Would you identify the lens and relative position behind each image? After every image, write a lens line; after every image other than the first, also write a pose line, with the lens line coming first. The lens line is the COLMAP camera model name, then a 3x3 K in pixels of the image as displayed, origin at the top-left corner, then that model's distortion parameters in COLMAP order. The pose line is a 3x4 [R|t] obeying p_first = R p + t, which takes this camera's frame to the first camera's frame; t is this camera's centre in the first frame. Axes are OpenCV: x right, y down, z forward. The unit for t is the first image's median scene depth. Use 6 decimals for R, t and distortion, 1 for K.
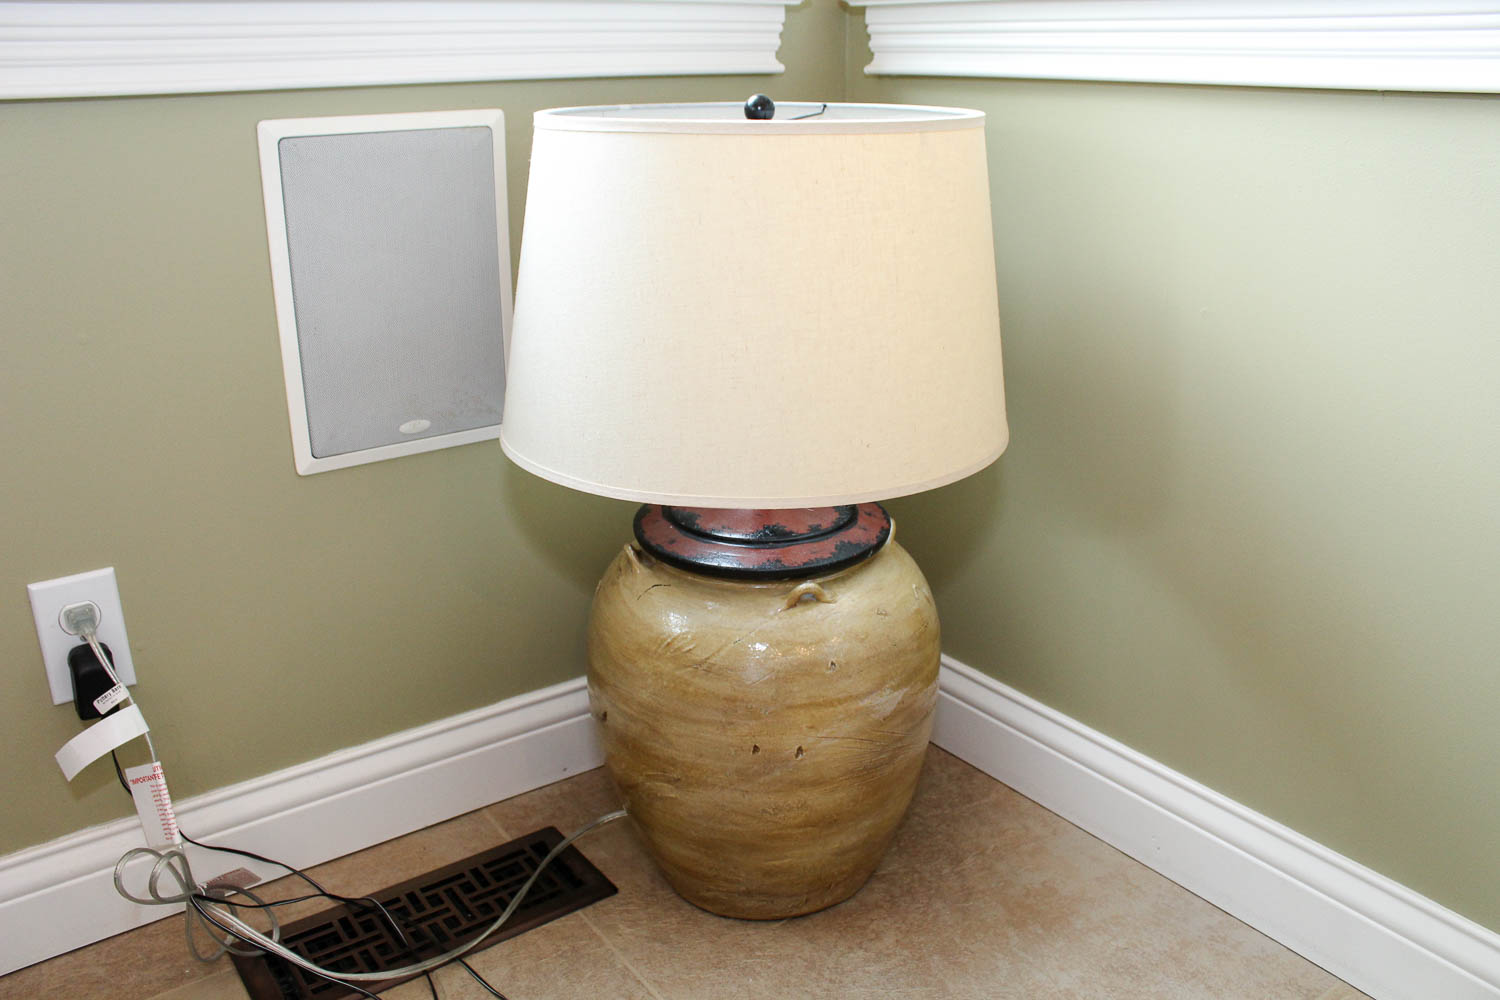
lens RADIAL K [[1312.6, 0, 750.0], [0, 1312.6, 500.0], [0, 0, 1]] dist [-0.131669, 0.000237]
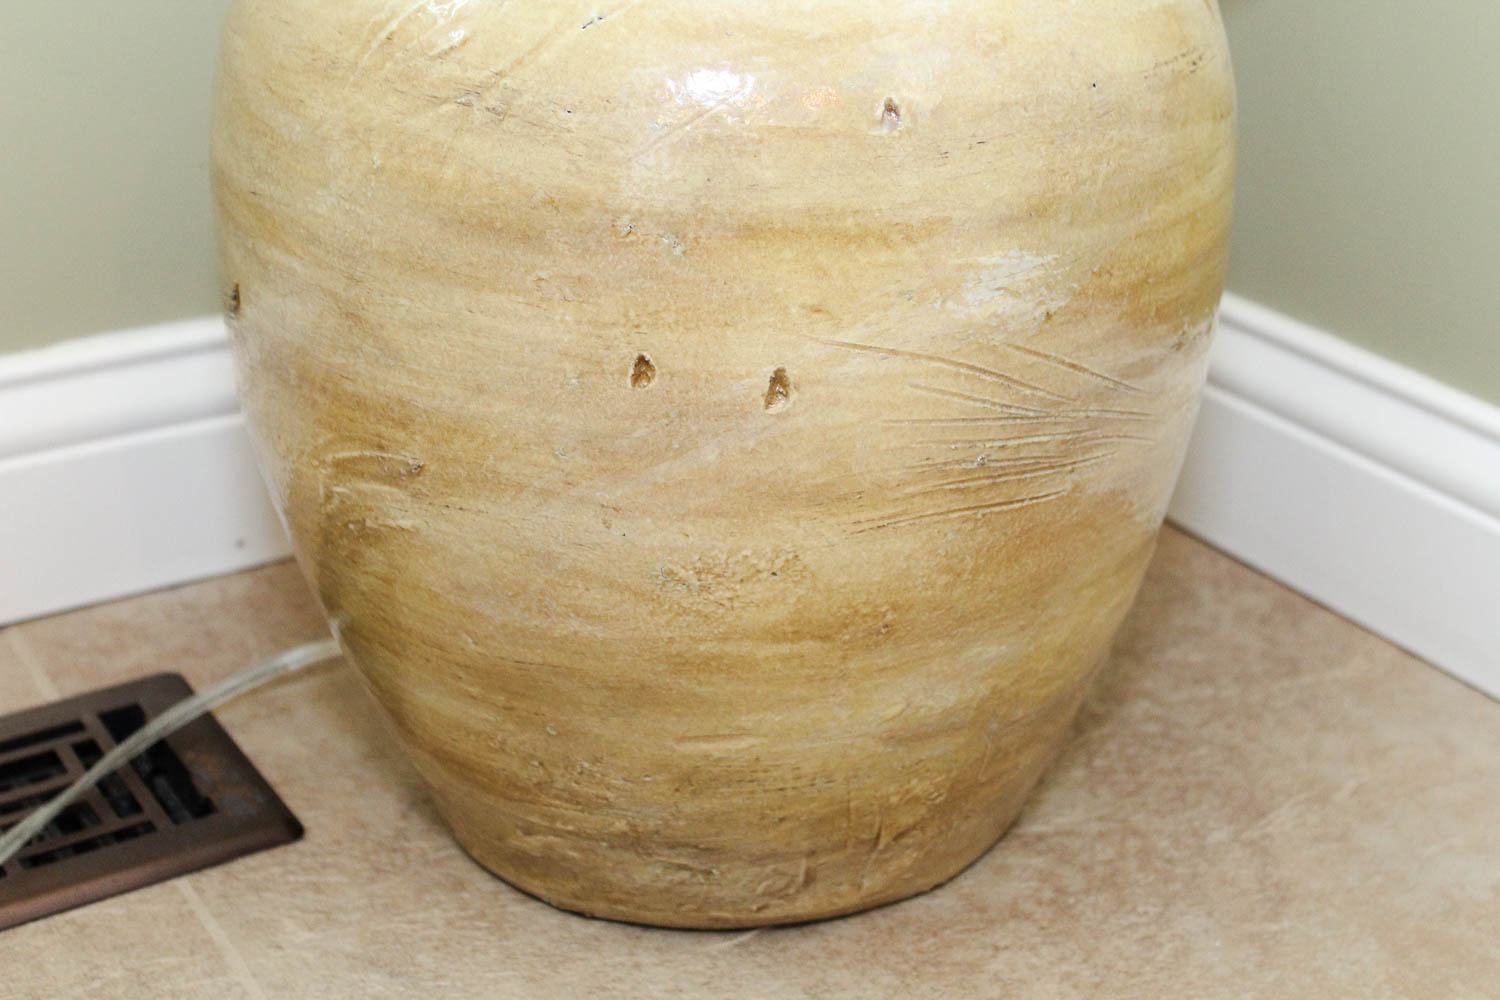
lens RADIAL K [[2365.4, 0, 750.0], [0, 2365.4, 500.0], [0, 0, 1]] dist [-0.003363, 0.020837]
pose [[0.997108, 0.048364, -0.058616, 0.058916], [-0.043400, 0.995589, 0.083184, 0.151901], [0.062381, -0.080399, 0.994809, 0.364782]]
